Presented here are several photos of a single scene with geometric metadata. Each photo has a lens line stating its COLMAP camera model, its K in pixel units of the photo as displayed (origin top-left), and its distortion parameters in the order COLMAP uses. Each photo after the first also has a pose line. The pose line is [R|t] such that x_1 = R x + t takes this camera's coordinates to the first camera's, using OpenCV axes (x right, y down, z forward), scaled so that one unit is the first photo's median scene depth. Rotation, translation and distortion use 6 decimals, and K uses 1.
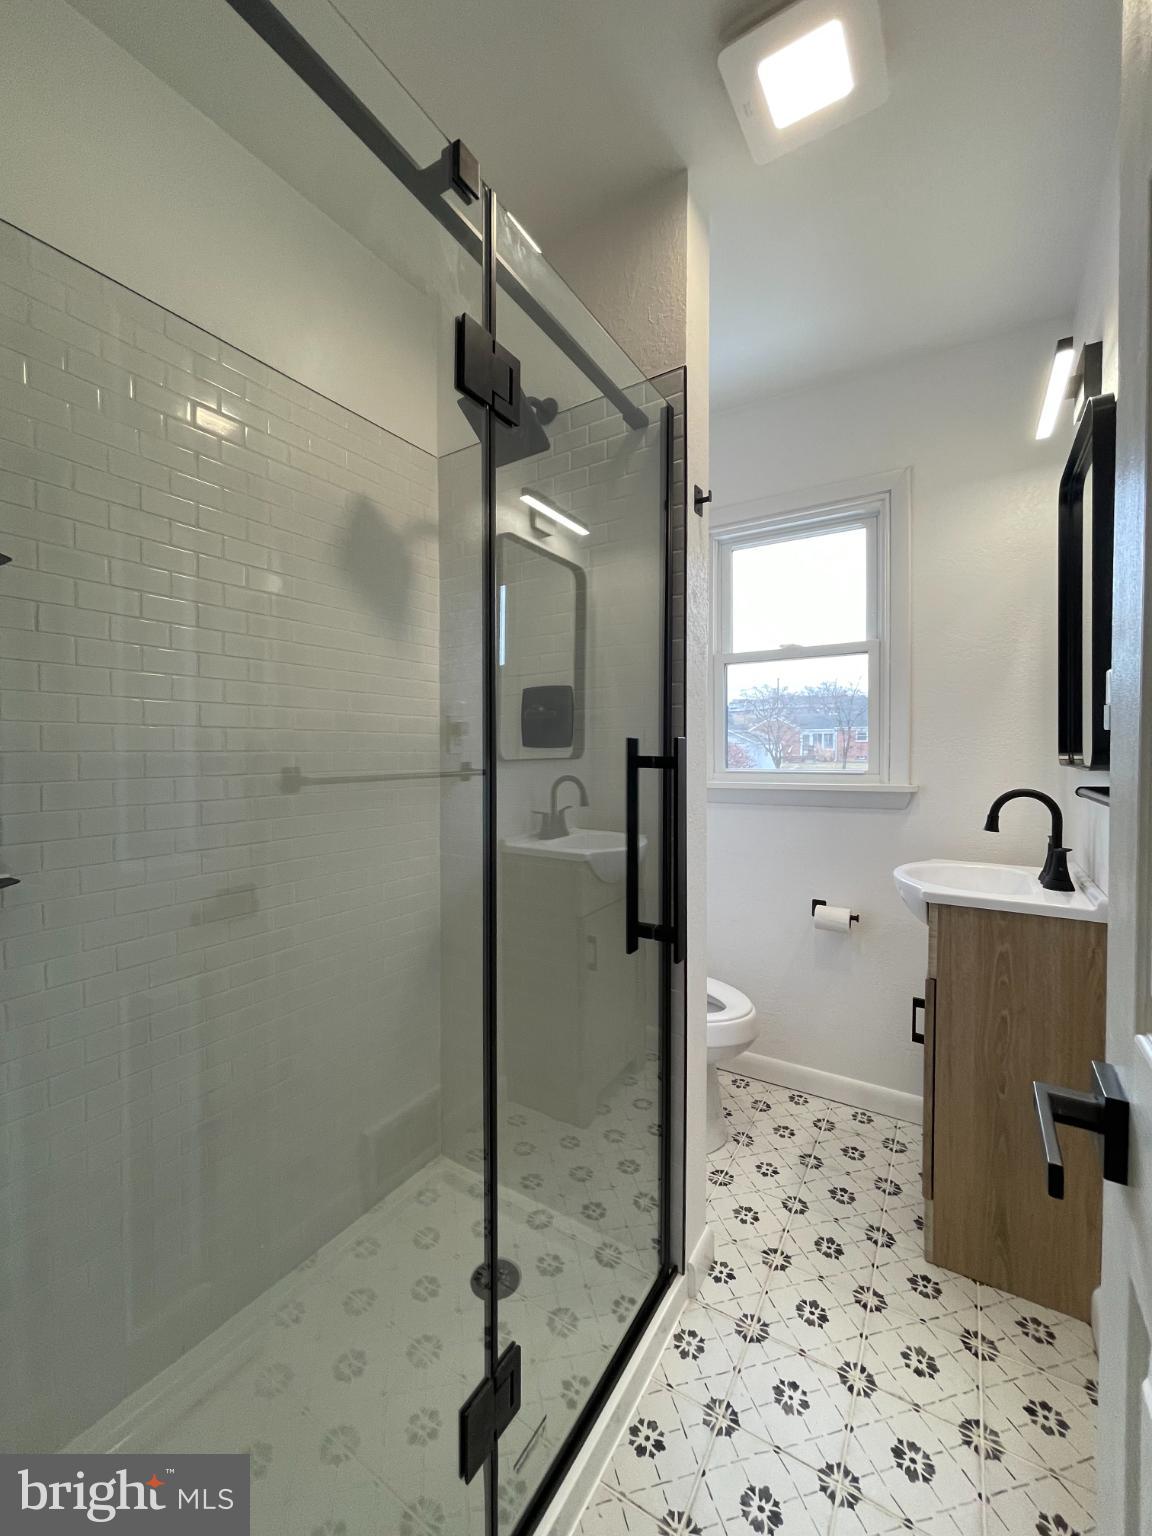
lens RADIAL K [[616.6, 0, 570.4], [0, 616.6, 761.4], [0, 0, 1]] dist [-0.002055, -0.000298]
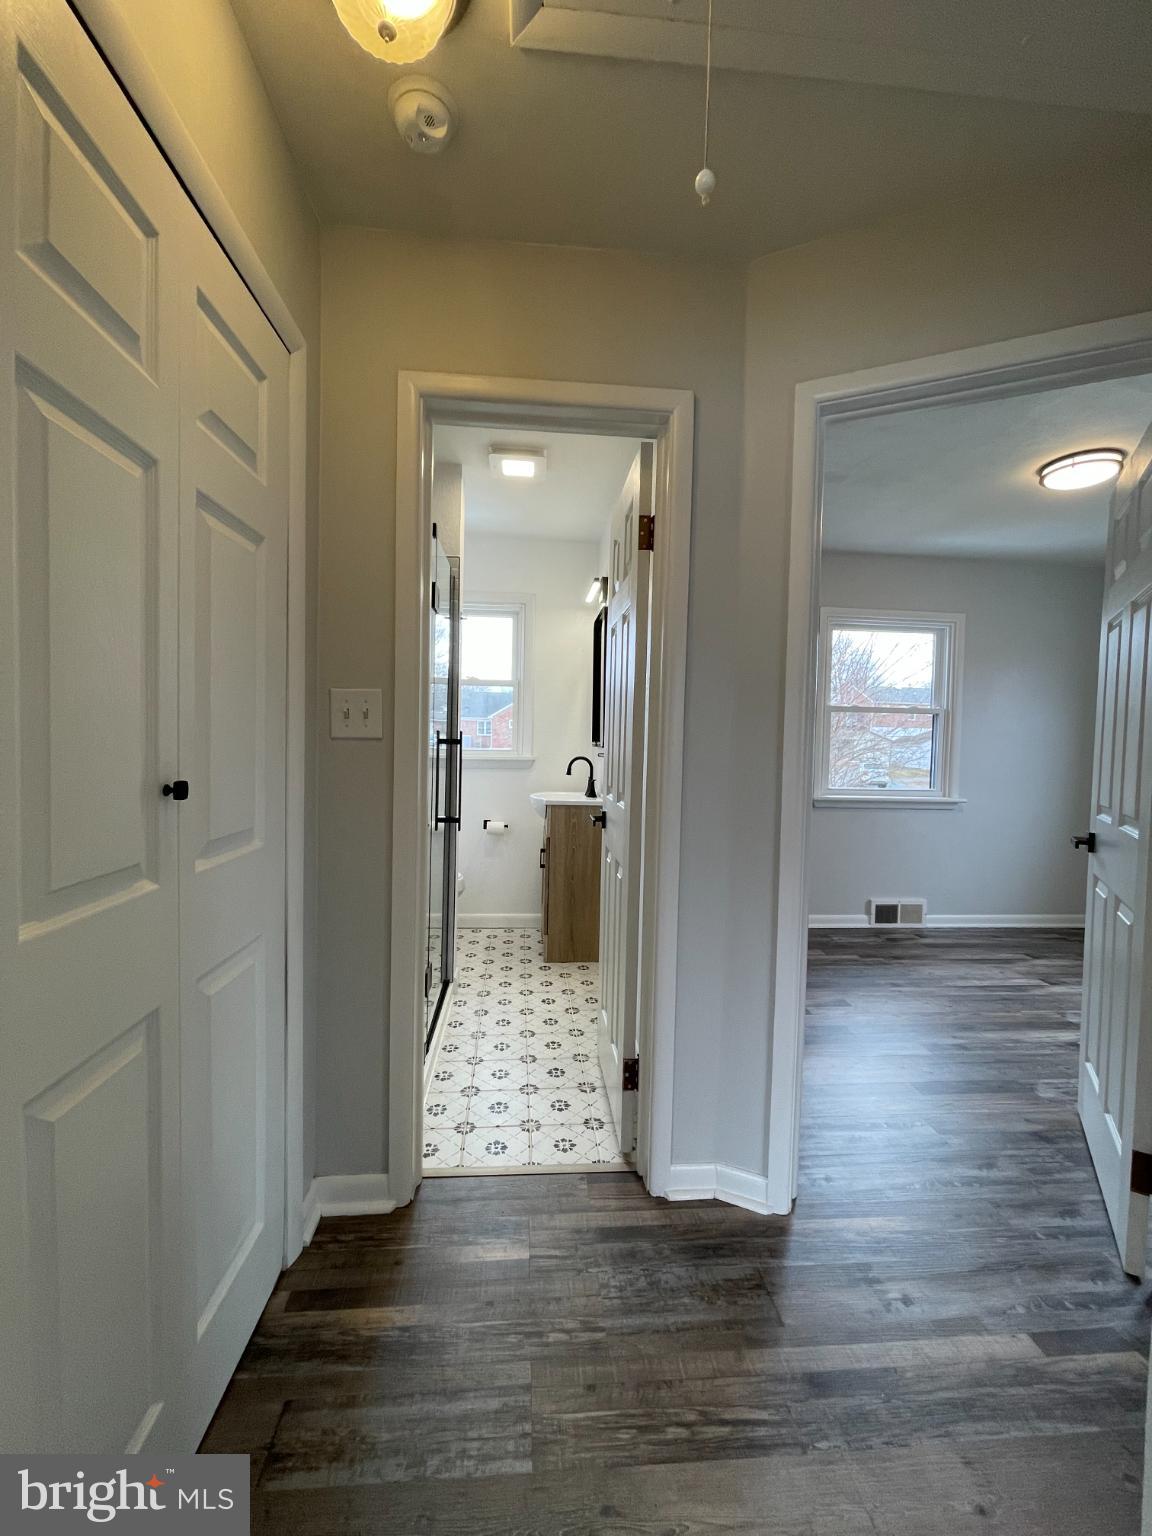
lens RADIAL K [[616.6, 0, 579.2], [0, 616.6, 758.4], [0, 0, 1]] dist [-0.002055, -0.000298]
pose [[0.792334, 0.000245, 0.610087, -0.685630], [-0.012568, 0.999794, 0.015920, 0.015458], [-0.609958, -0.020281, 0.792174, -0.839579]]
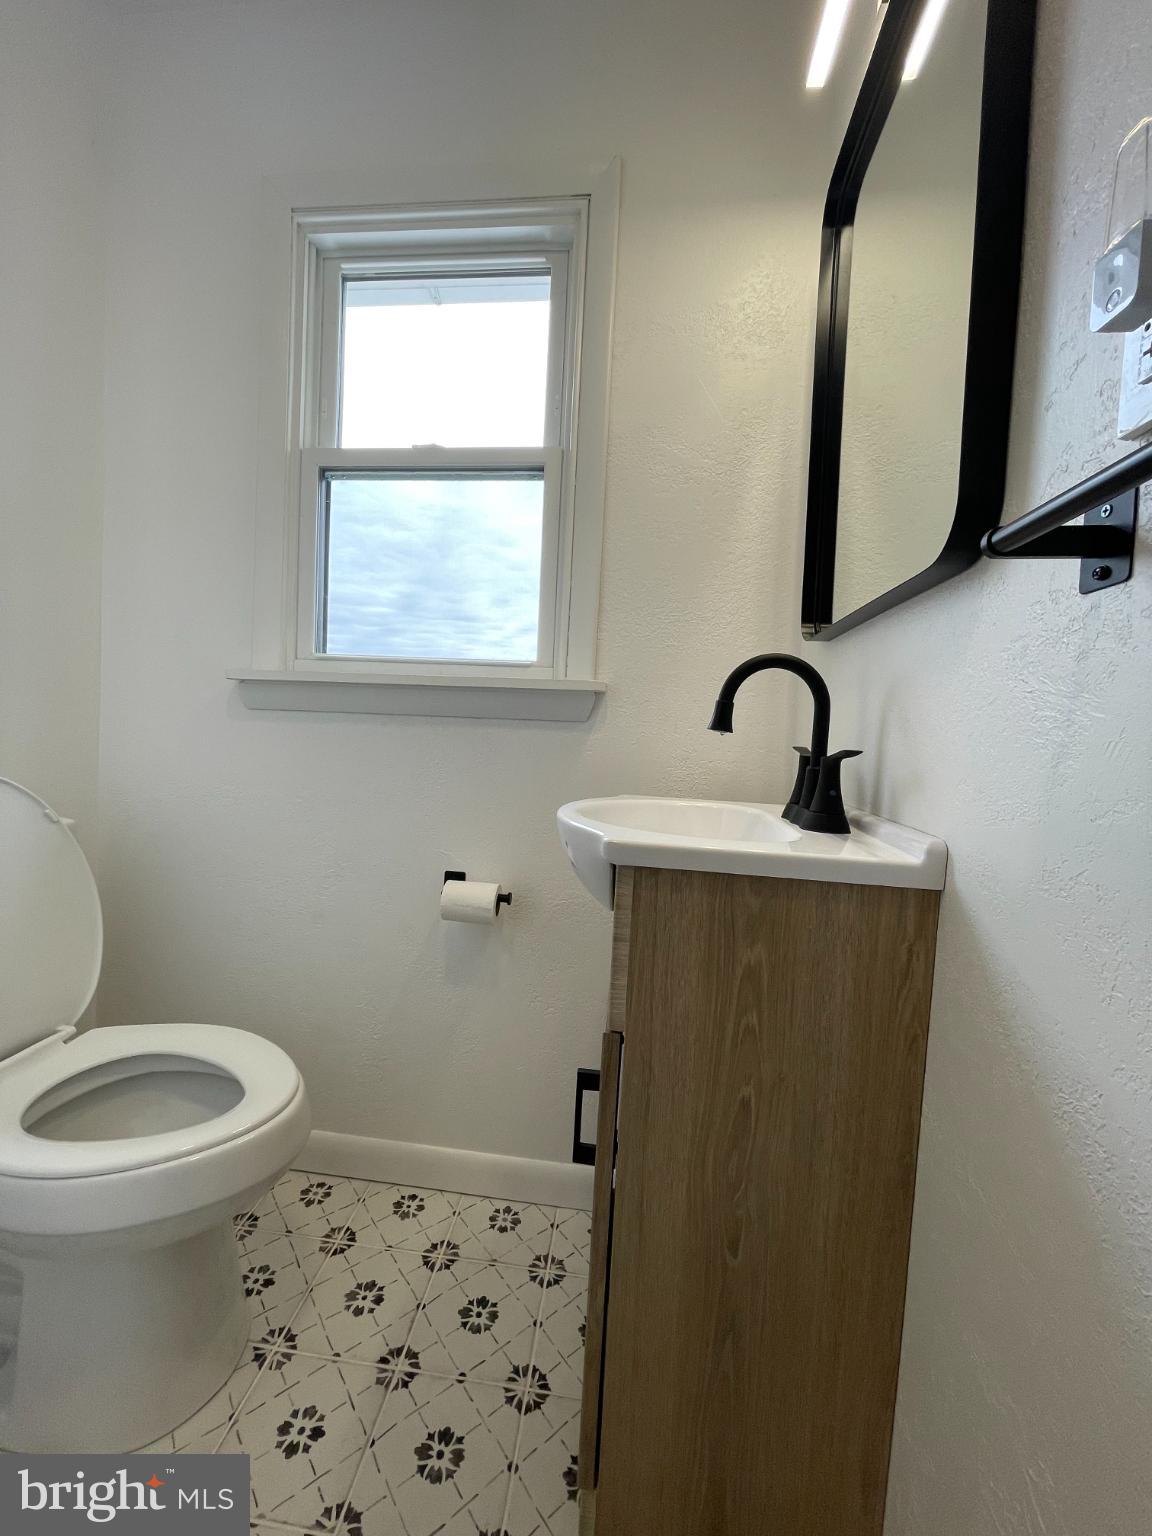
lens RADIAL K [[616.6, 0, 570.1], [0, 616.6, 760.3], [0, 0, 1]] dist [-0.002055, -0.000298]
pose [[0.897925, 0.027765, 0.439272, 0.329254], [-0.042845, 0.998782, 0.024450, 0.133707], [-0.438059, -0.040775, 0.898021, 0.575759]]
